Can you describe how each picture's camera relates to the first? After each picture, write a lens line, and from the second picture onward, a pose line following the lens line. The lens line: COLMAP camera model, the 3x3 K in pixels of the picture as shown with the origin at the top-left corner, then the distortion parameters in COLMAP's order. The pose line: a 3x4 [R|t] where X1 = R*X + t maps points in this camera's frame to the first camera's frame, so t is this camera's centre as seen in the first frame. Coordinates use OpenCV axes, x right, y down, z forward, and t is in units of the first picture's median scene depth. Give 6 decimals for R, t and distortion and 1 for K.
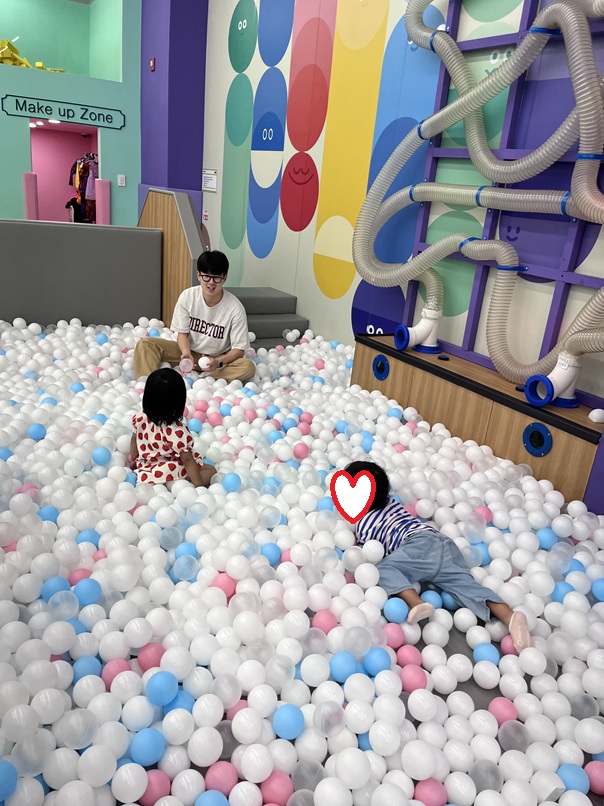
lens RADIAL K [[616.0, 0, 308.5], [0, 616.0, 406.7], [0, 0, 1]] dist [0.012612, -0.027877]
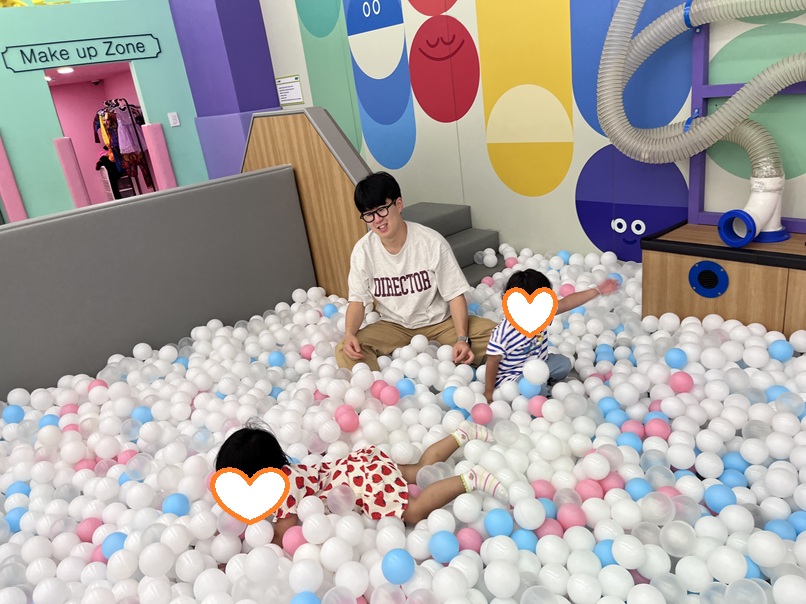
lens RADIAL K [[616.0, 0, 394.0], [0, 616.0, 302.7], [0, 0, 1]] dist [0.012612, -0.027877]
pose [[0.962444, -0.266357, 0.052494, -0.174495], [0.265827, 0.963872, 0.016963, -0.097390], [-0.055116, -0.002372, 0.998477, 0.239096]]
